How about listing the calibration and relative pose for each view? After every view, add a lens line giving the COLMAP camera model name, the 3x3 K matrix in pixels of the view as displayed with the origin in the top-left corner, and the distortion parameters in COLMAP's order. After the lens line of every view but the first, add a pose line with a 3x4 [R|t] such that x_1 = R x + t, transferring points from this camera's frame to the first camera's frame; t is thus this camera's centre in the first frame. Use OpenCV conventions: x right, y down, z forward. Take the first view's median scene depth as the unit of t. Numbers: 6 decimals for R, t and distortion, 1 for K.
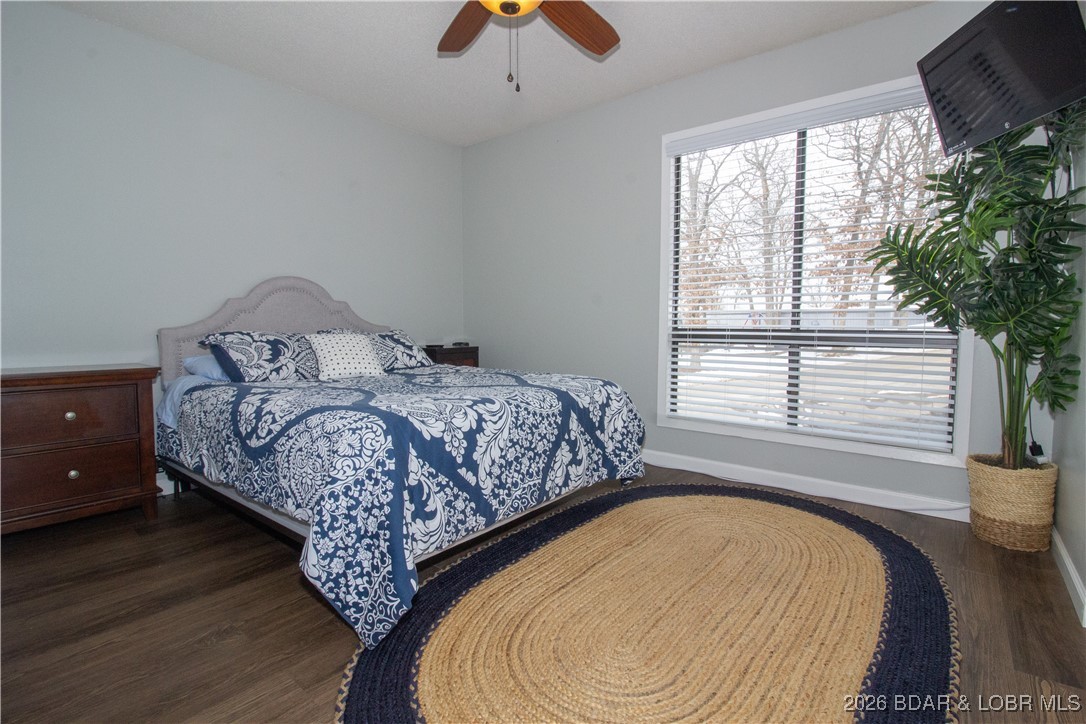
lens RADIAL K [[504.0, 0, 552.3], [0, 504.0, 351.2], [0, 0, 1]] dist [0.003357, -0.018589]
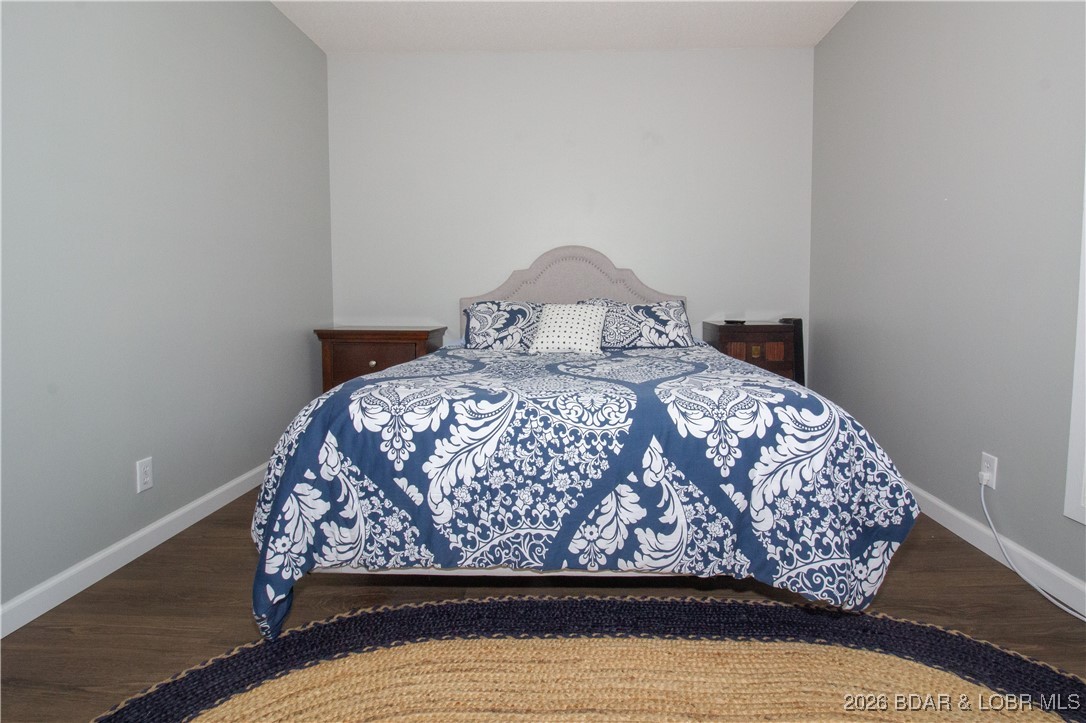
lens RADIAL K [[504.0, 0, 552.3], [0, 504.0, 350.7], [0, 0, 1]] dist [0.003357, -0.018589]
pose [[0.599808, 0.077562, -0.796376, 0.434332], [-0.039188, 0.996944, 0.067581, -0.016550], [0.799184, -0.009327, 0.601014, 0.571609]]
